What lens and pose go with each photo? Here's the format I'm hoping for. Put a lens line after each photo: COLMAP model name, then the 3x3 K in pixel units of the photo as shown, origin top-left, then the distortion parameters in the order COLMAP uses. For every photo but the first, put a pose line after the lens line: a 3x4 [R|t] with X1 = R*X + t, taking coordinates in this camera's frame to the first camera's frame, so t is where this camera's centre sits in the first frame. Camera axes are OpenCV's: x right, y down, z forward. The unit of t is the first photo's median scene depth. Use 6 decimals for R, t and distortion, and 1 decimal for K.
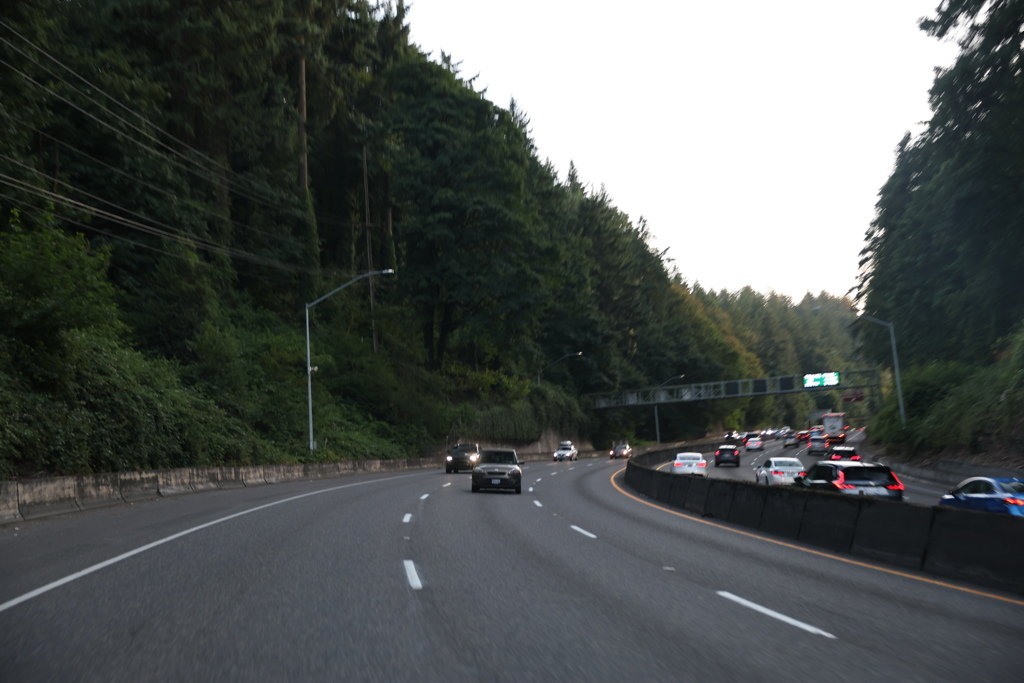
lens RADIAL K [[1248.3, 0, 512.0], [0, 1248.3, 341.5], [0, 0, 1]] dist [0.097974, -0.038919]
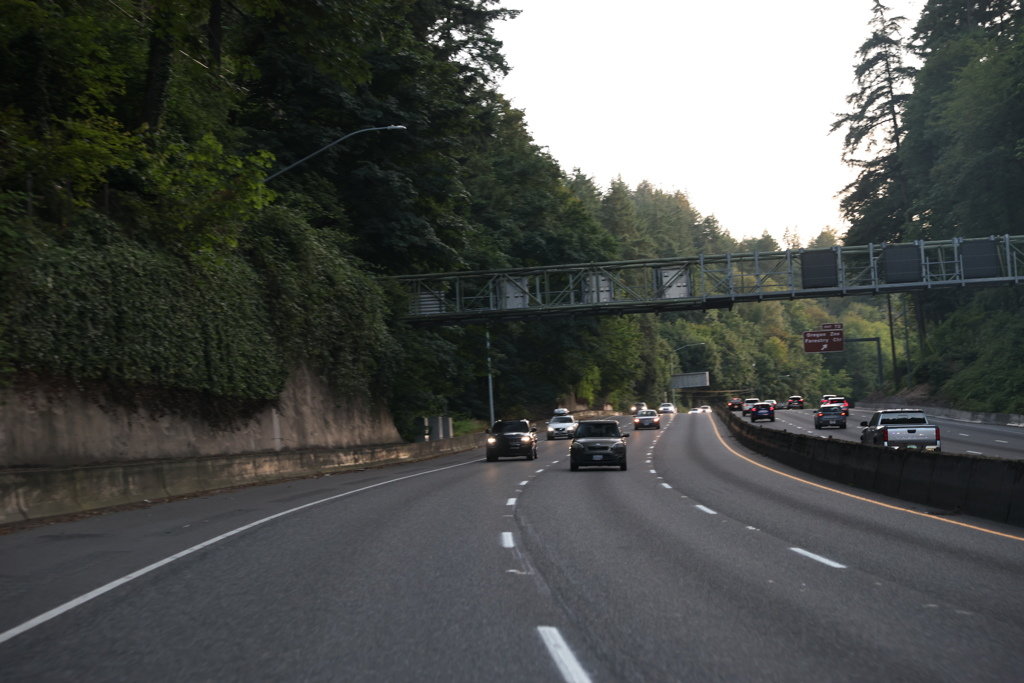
lens RADIAL K [[1950.9, 0, 508.8], [0, 1950.9, 330.7], [0, 0, 1]] dist [0.286284, -0.103060]
pose [[0.979755, 0.031025, 0.197779, -0.018388], [-0.037397, 0.998892, 0.028565, 0.063098], [-0.196674, -0.035383, 0.979830, 0.734342]]
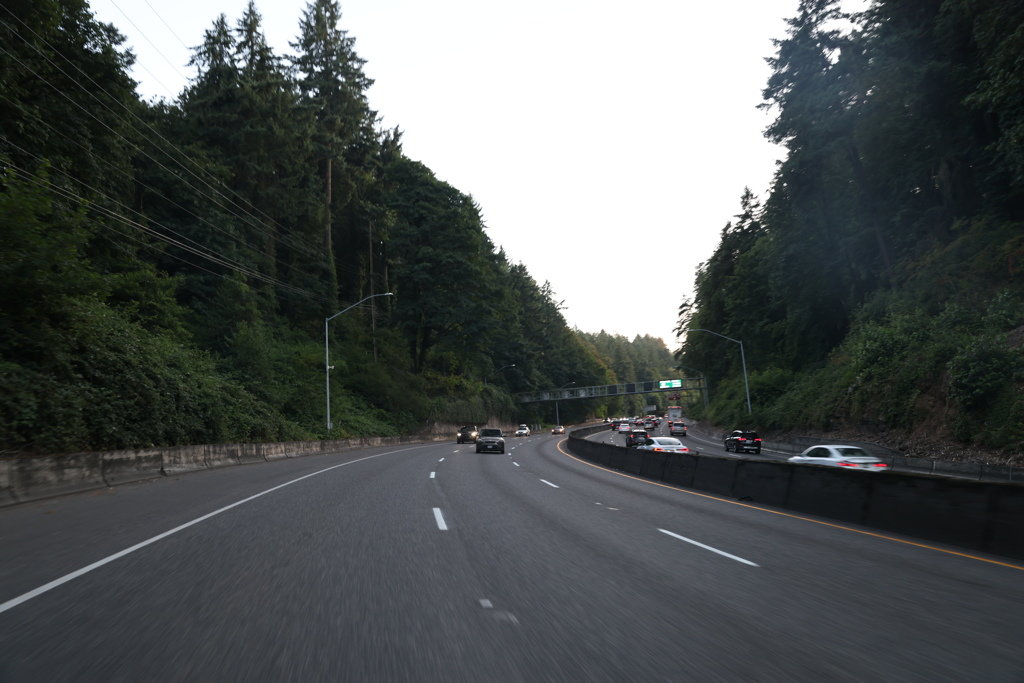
lens RADIAL K [[760.4, 0, 512.0], [0, 760.4, 341.5], [0, 0, 1]] dist [-0.079852, 0.067389]
pose [[0.997279, 0.010940, 0.072904, -0.019530], [-0.008762, 0.999508, -0.030122, 0.012116], [-0.073198, 0.029402, 0.996884, 0.138656]]
